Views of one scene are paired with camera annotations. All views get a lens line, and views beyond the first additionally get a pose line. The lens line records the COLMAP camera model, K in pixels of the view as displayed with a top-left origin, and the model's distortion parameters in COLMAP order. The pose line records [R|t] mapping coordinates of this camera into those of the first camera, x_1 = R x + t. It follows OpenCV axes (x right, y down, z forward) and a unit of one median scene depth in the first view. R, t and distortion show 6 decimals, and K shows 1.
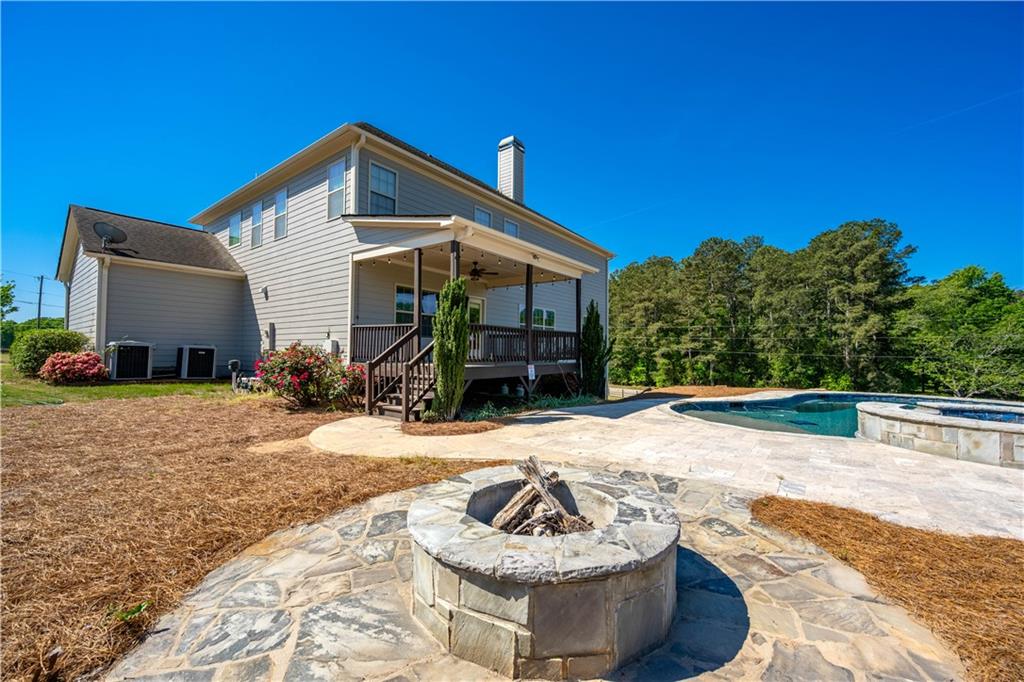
lens RADIAL K [[409.0, 0, 514.6], [0, 409.0, 342.6], [0, 0, 1]] dist [-0.000228, 0.000145]
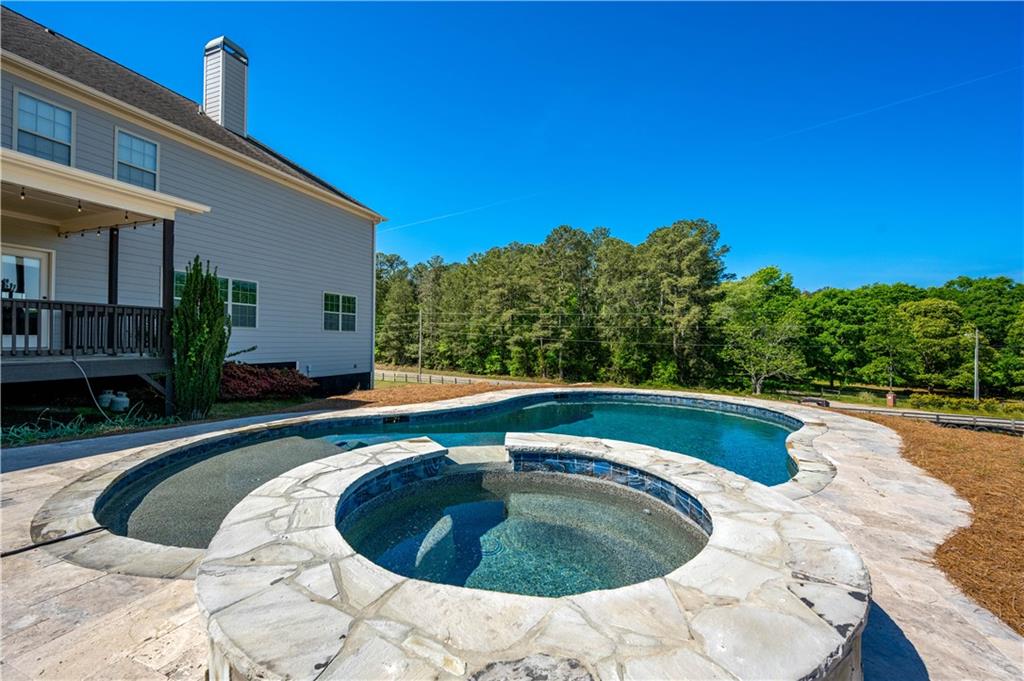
lens RADIAL K [[414.7, 0, 512.0], [0, 414.7, 340.5], [0, 0, 1]] dist [-0.000137, 0.000148]
pose [[0.964029, 0.002436, 0.265787, 0.108013], [-0.009130, 0.999671, 0.023956, 0.000958], [-0.265642, -0.025521, 0.963734, 0.058357]]
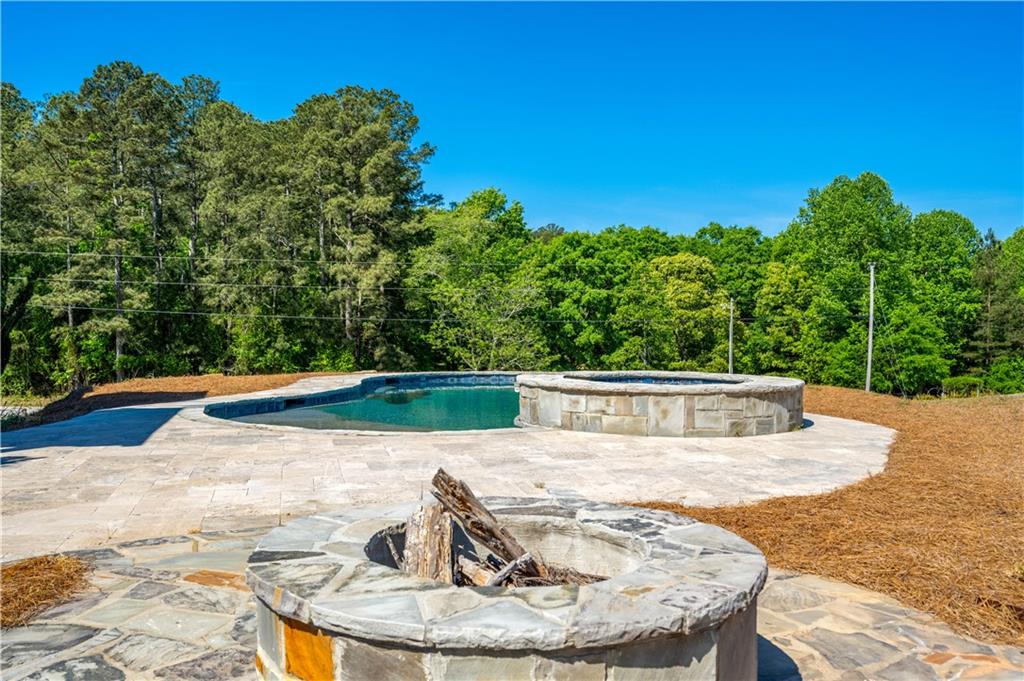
lens RADIAL K [[903.2, 0, 512.0], [0, 903.2, 340.5], [0, 0, 1]] dist [0.001406, -0.007546]
pose [[0.630982, -0.020086, 0.775538, -0.034425], [-0.020322, 0.998894, 0.042405, 0.003536], [-0.775532, -0.042517, 0.629876, 0.012099]]
